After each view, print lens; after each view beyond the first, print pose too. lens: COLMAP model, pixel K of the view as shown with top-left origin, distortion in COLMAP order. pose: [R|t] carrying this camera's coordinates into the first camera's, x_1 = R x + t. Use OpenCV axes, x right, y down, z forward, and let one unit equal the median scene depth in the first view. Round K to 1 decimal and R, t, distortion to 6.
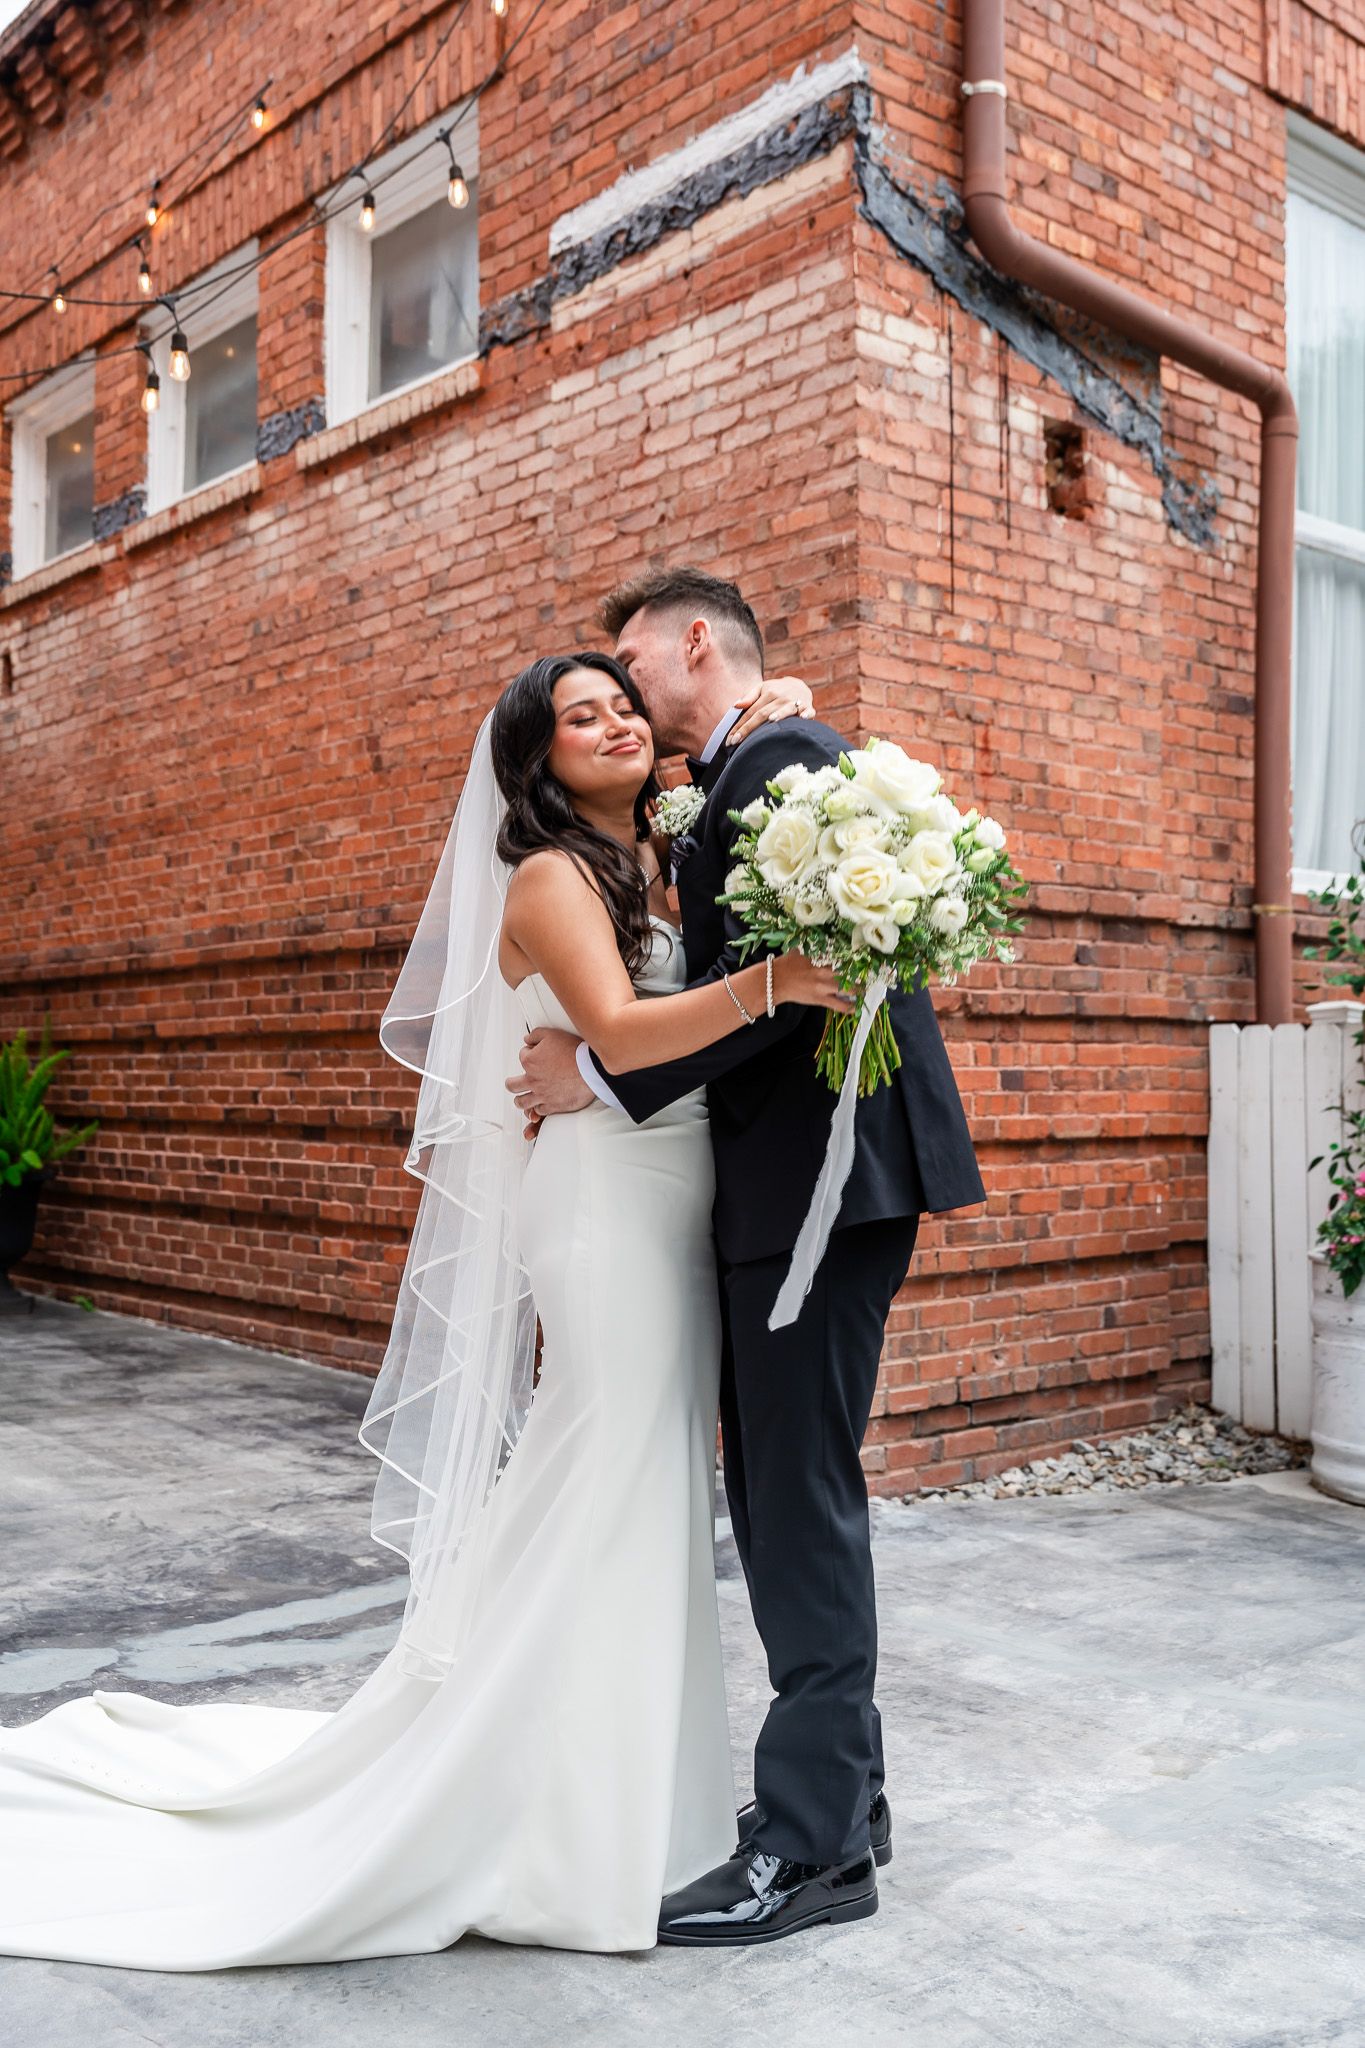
lens RADIAL K [[1943.3, 0, 685.0], [0, 1943.3, 1029.4], [0, 0, 1]] dist [0.005600, 0.000000]
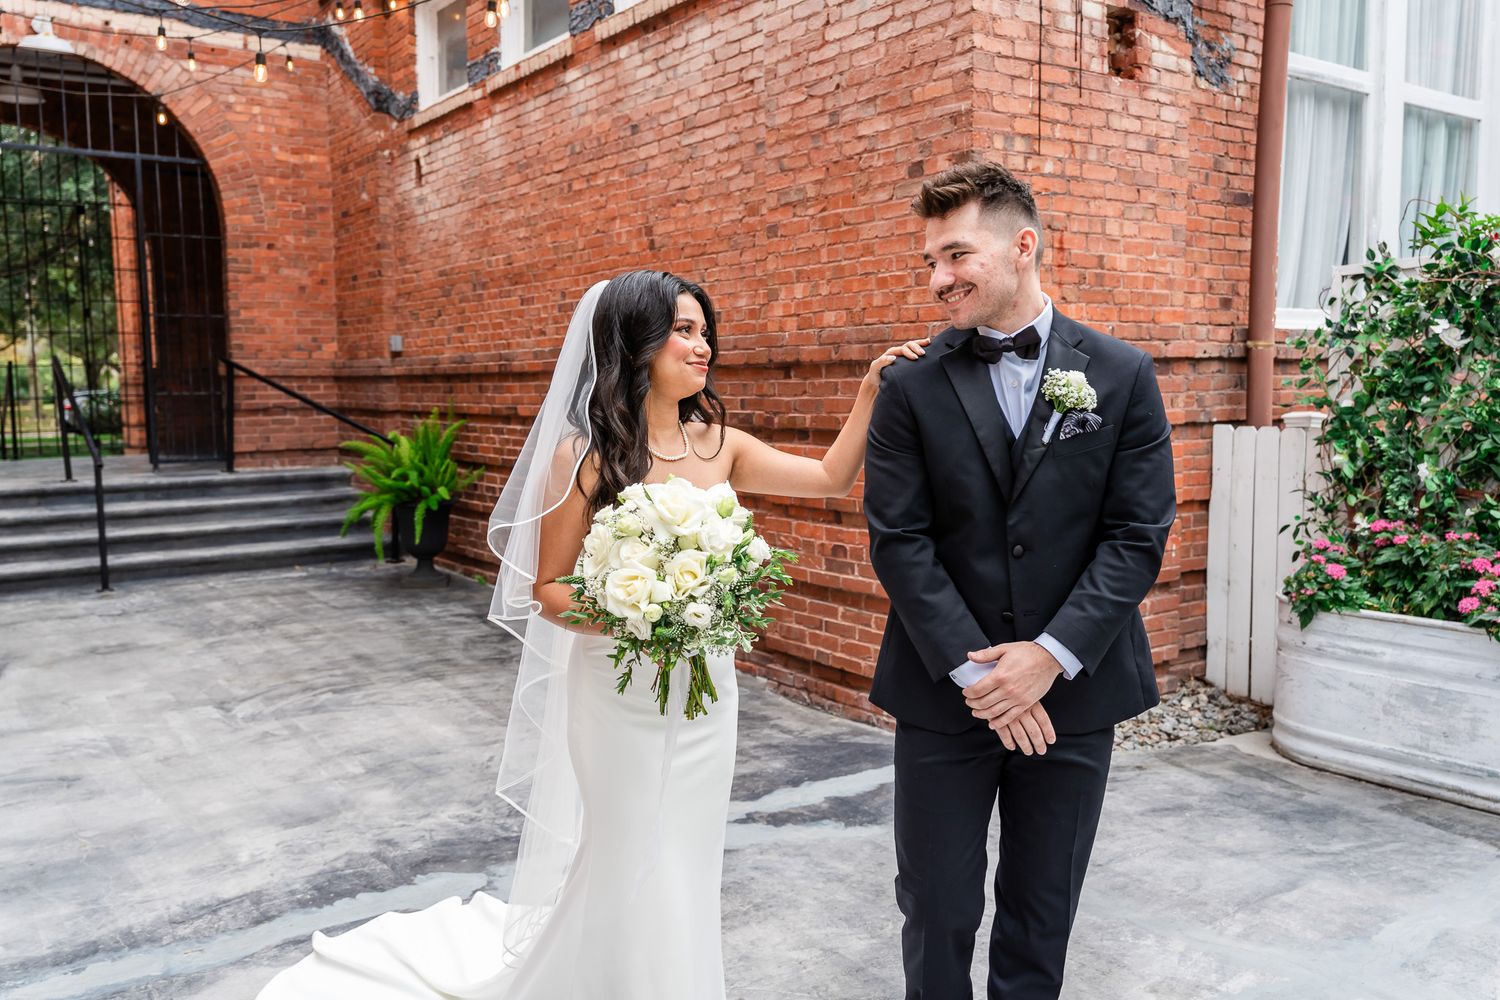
lens RADIAL K [[1232.6, 0, 749.6], [0, 1232.6, 500.6], [0, 0, 1]] dist [-0.006202, 0.002150]
pose [[0.995516, 0.001237, -0.094581, 0.009931], [0.010399, 0.992423, 0.122429, -0.066963], [0.094016, -0.122864, 0.987960, 0.044137]]
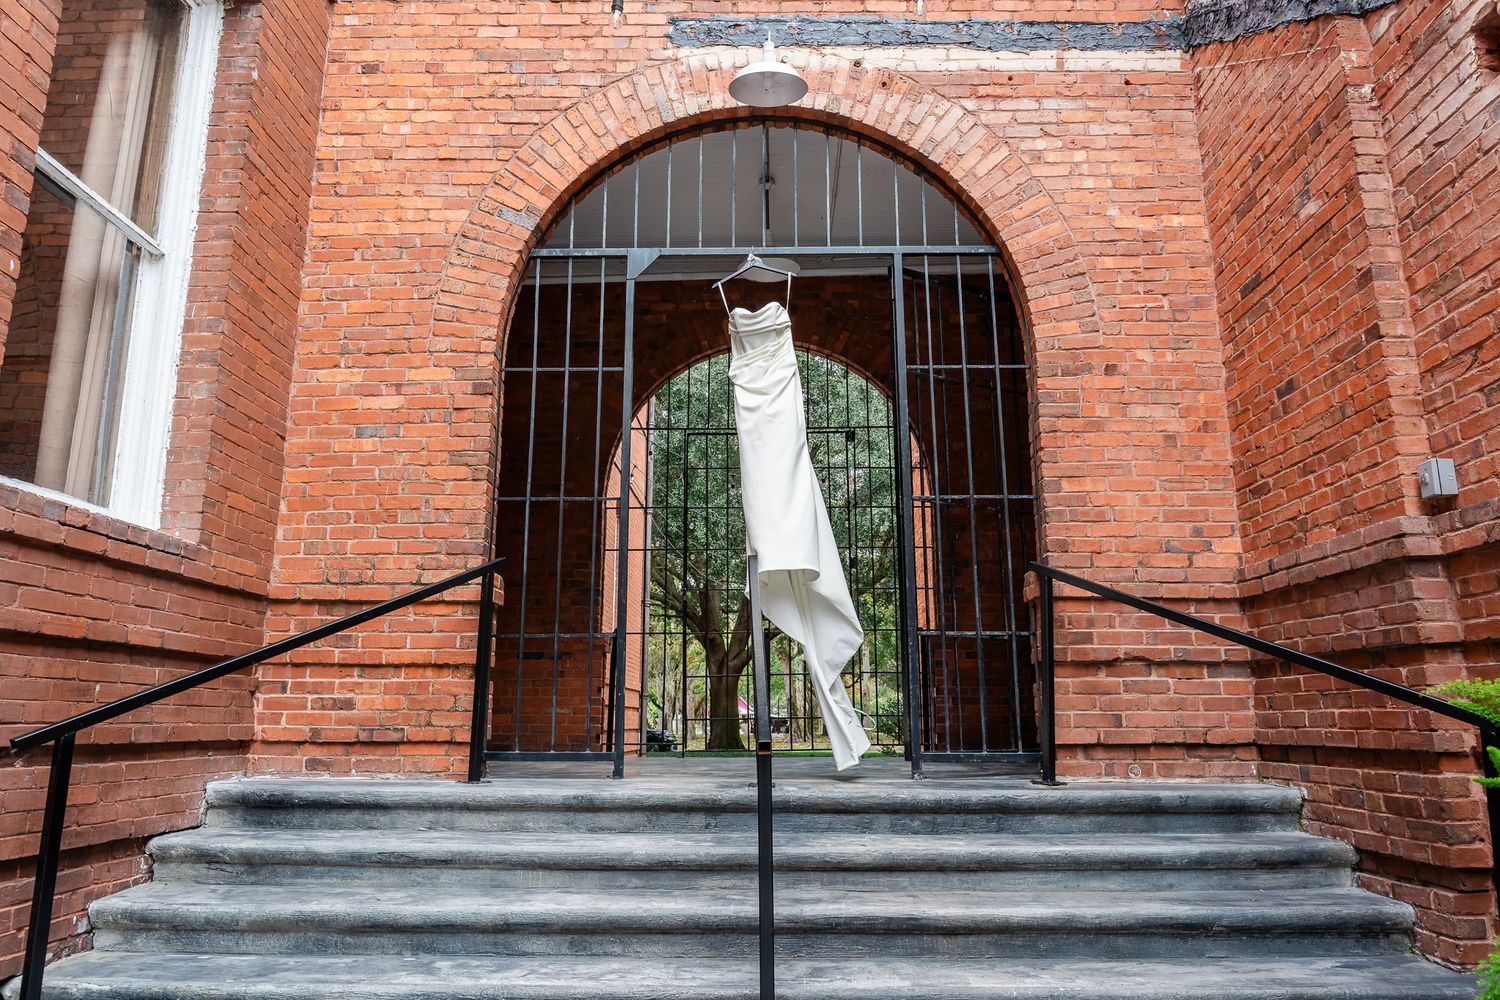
lens RADIAL K [[1001.5, 0, 744.5], [0, 1001.5, 501.1], [0, 0, 1]] dist [-0.008923, -0.008554]
pose [[0.733985, -0.144611, -0.663592, -0.545206], [0.014404, 0.980163, -0.197667, 0.039163], [0.679013, 0.135526, 0.721508, 1.013226]]
